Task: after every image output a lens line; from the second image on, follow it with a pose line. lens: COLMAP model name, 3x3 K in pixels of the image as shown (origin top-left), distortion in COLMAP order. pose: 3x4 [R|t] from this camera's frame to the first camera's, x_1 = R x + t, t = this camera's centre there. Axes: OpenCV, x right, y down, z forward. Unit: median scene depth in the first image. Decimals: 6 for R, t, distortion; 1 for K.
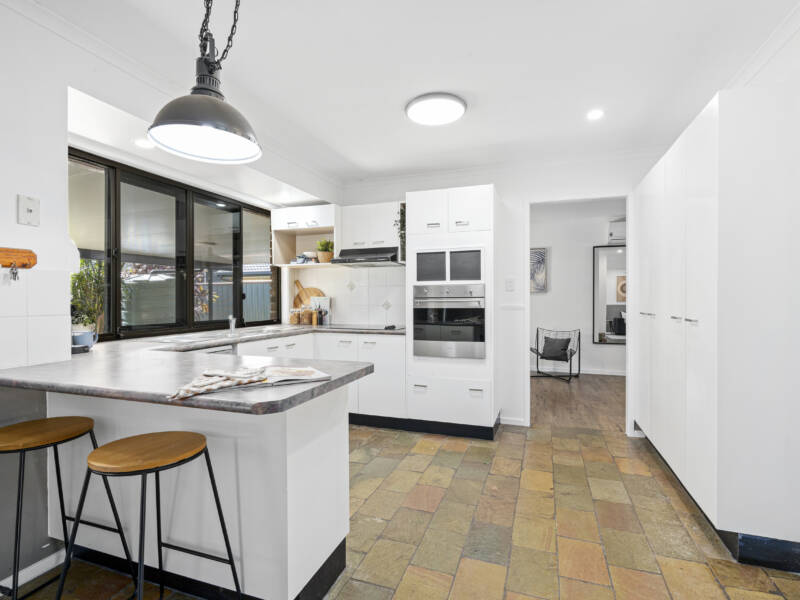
lens RADIAL K [[407.8, 0, 398.4], [0, 407.8, 301.1], [0, 0, 1]] dist [0.011927, 0.000435]
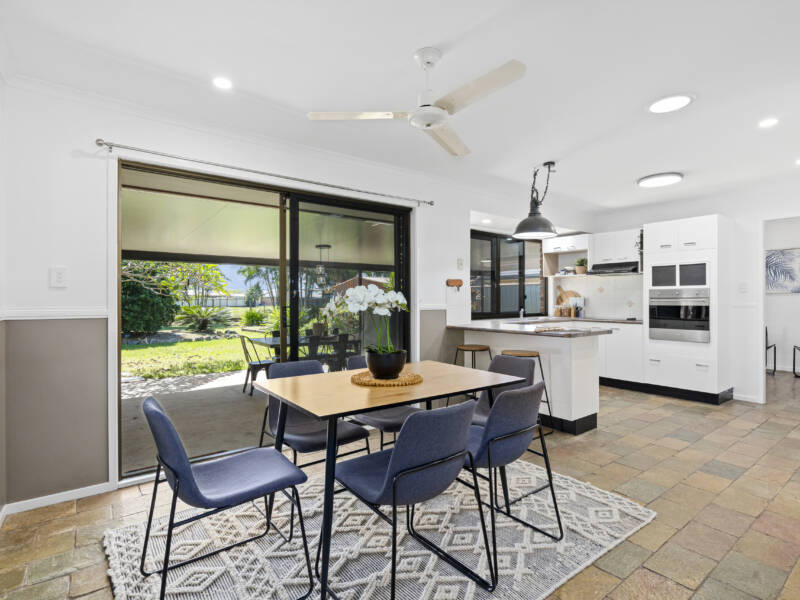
lens RADIAL K [[407.8, 0, 403.9], [0, 407.8, 301.0], [0, 0, 1]] dist [0.011927, 0.000435]
pose [[0.843456, 0.002599, -0.537191, 0.074711], [-0.001632, 0.999996, 0.002275, -0.000386], [0.537195, -0.001043, 0.843457, -0.598293]]
